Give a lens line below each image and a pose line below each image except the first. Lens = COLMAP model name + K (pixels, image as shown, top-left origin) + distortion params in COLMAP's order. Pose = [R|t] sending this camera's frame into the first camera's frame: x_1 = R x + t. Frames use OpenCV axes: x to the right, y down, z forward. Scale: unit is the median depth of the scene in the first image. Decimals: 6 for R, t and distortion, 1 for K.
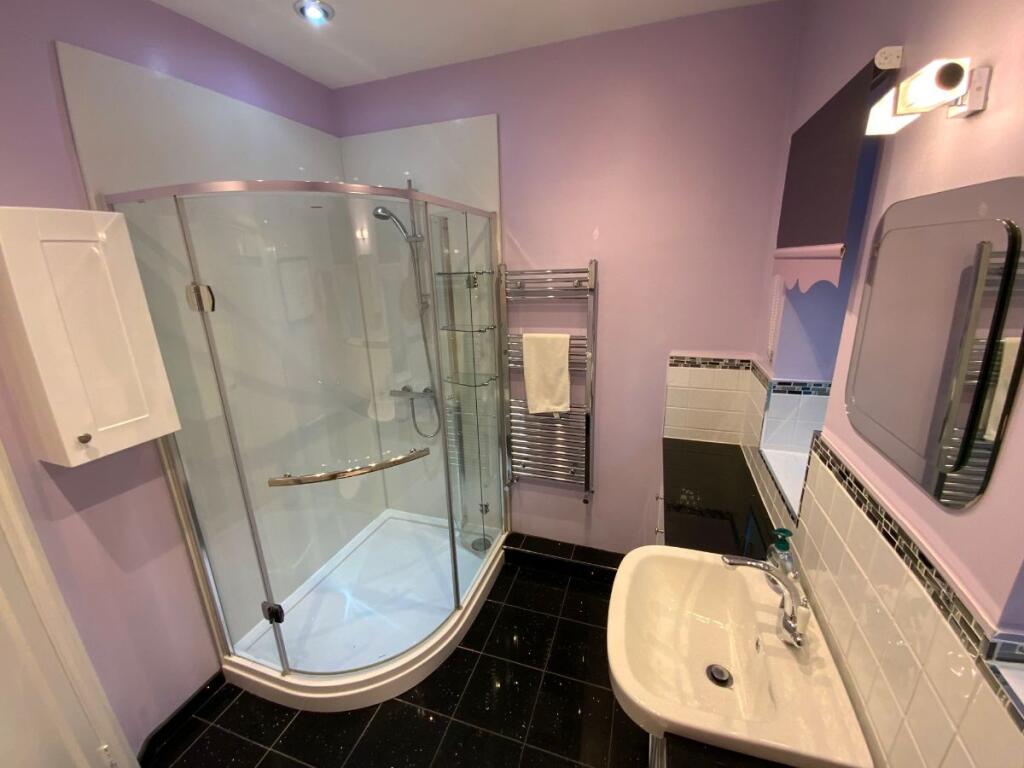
lens RADIAL K [[415.1, 0, 508.7], [0, 415.1, 383.2], [0, 0, 1]] dist [-0.003440, -0.001514]
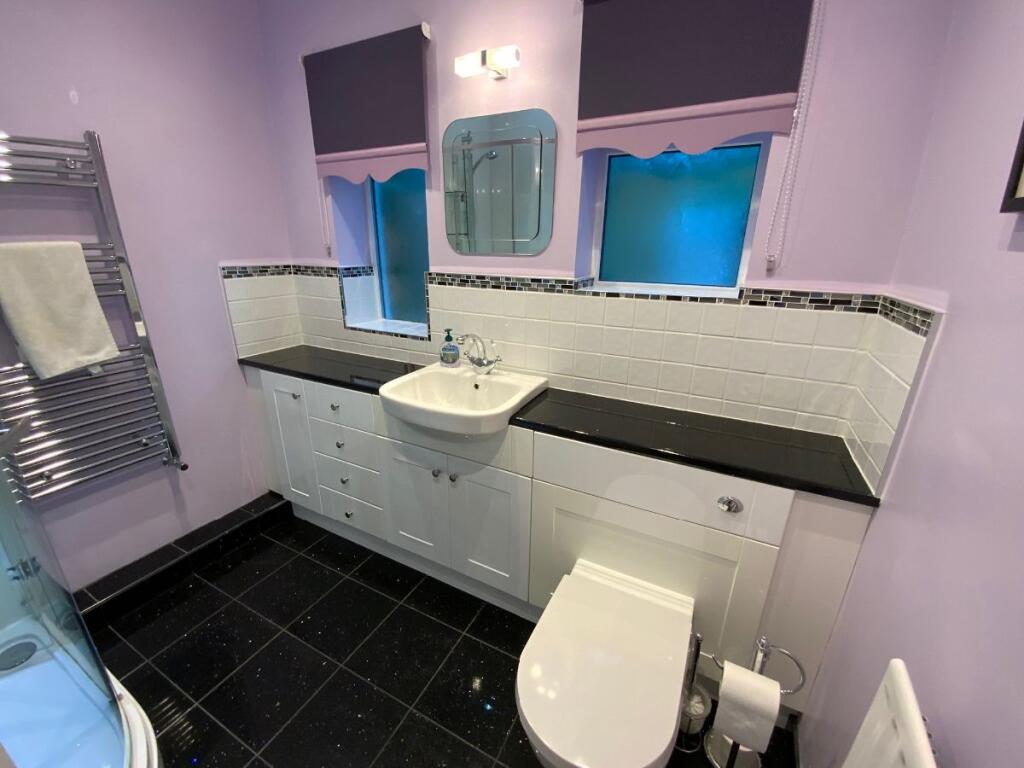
lens RADIAL K [[415.1, 0, 506.8], [0, 415.1, 381.1], [0, 0, 1]] dist [-0.003440, -0.001514]
pose [[0.139175, -0.279069, 0.950132, -0.468438], [0.257935, 0.936567, 0.237302, 0.117779], [-0.956086, 0.212046, 0.202328, 0.261488]]
